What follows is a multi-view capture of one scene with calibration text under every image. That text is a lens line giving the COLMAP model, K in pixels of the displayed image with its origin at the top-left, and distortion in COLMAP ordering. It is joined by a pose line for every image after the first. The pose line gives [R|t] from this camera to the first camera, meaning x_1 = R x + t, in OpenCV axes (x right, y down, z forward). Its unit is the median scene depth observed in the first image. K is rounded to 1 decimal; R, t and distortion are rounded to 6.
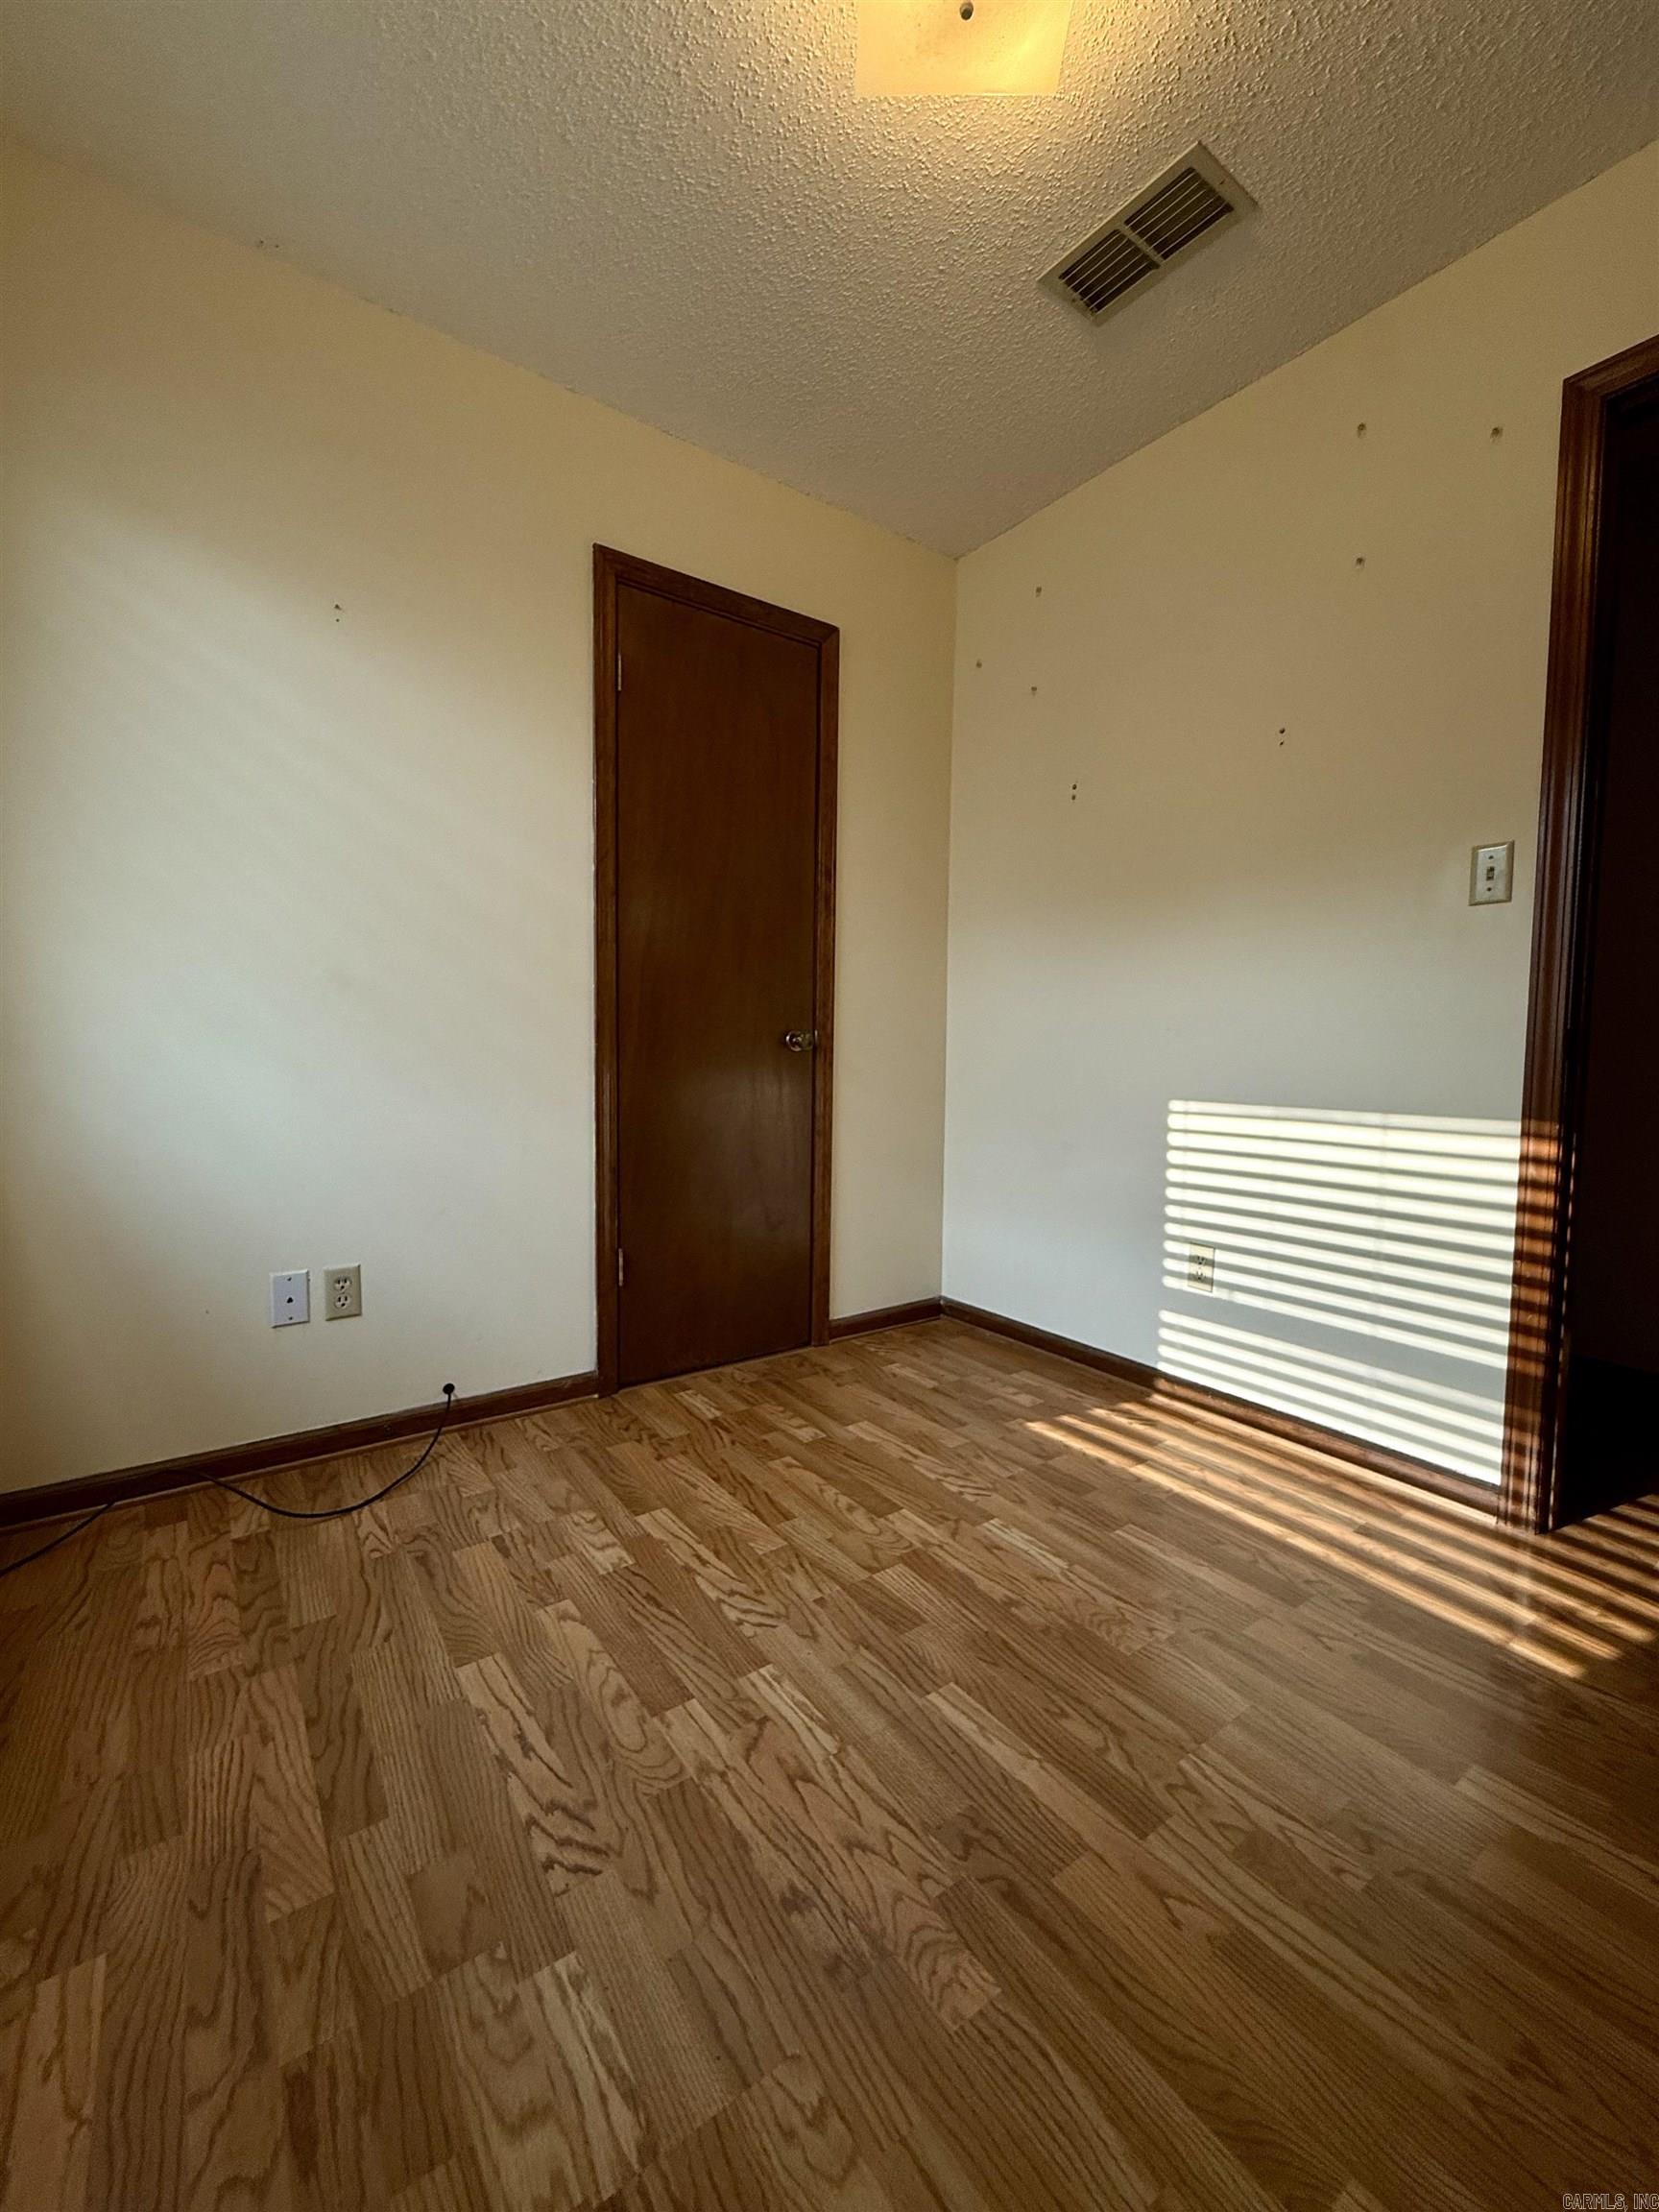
lens RADIAL K [[900.5, 0, 832.9], [0, 900.5, 1105.1], [0, 0, 1]] dist [-0.002319, 0.001107]
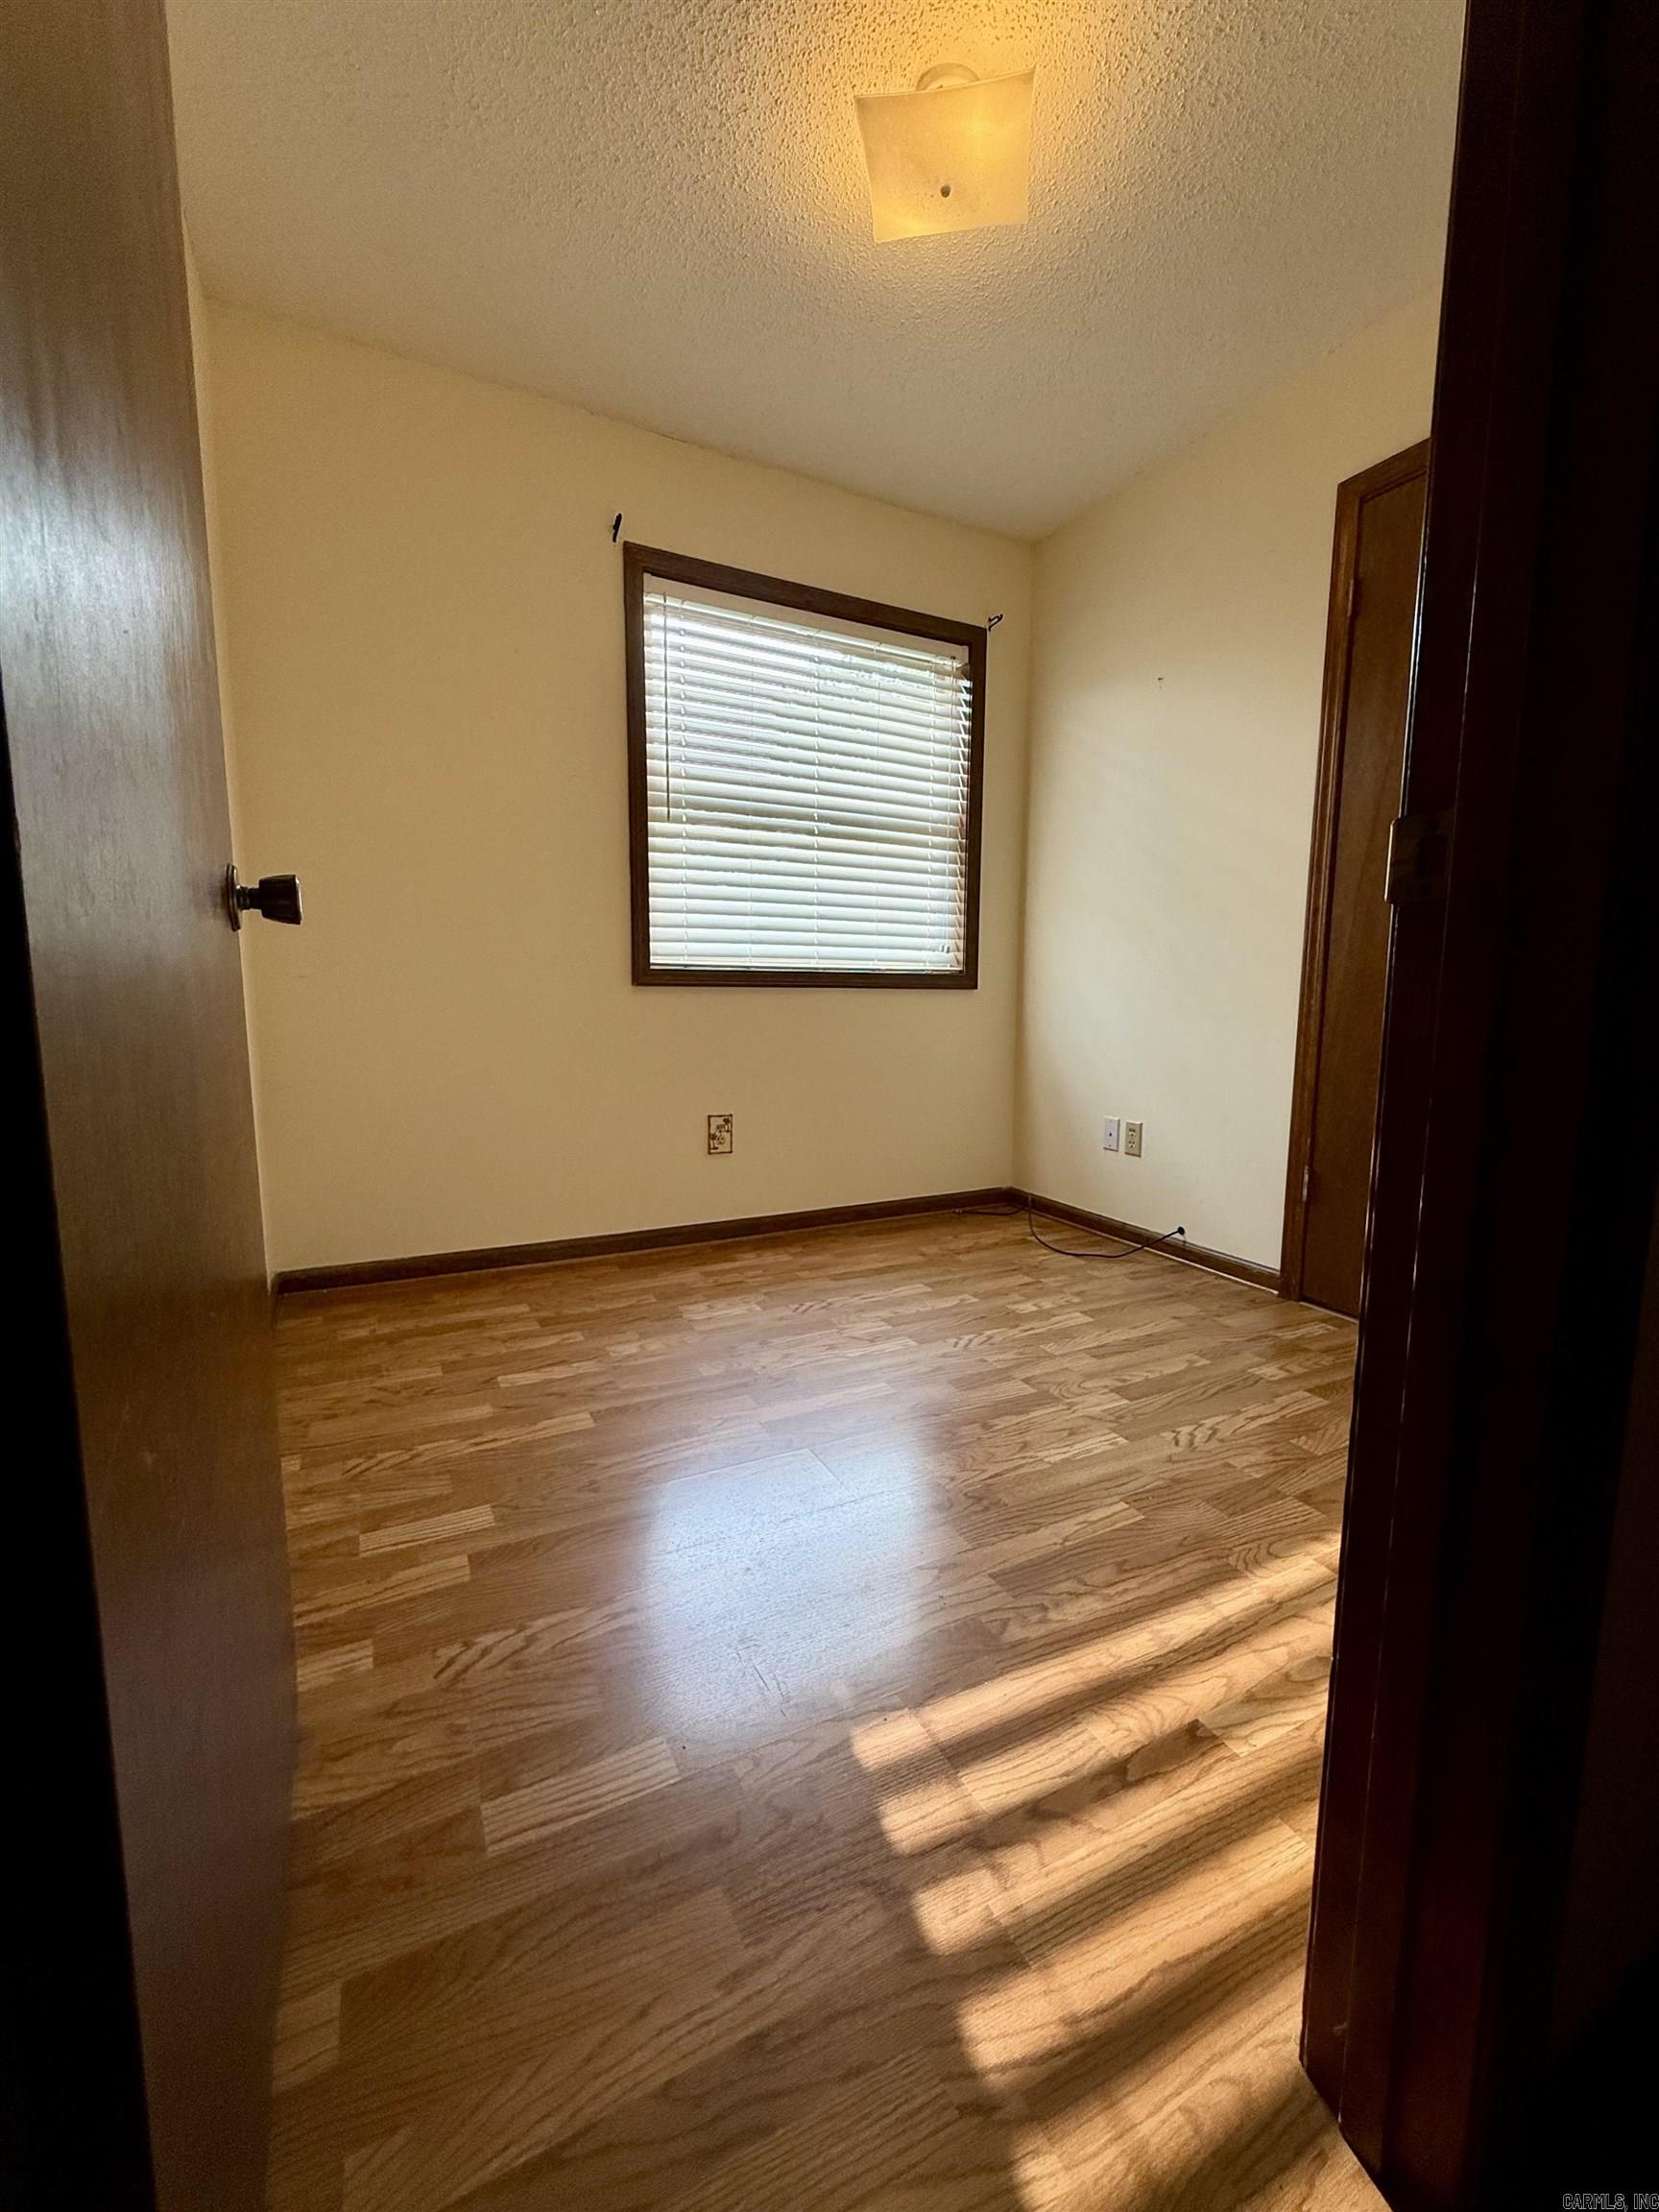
lens RADIAL K [[900.5, 0, 832.2], [0, 900.5, 1104.1], [0, 0, 1]] dist [-0.002319, 0.001107]
pose [[-0.144828, 0.113356, -0.982942, 1.180004], [-0.076533, 0.989156, 0.125349, -0.001429], [0.986493, 0.093382, -0.134582, 0.802297]]
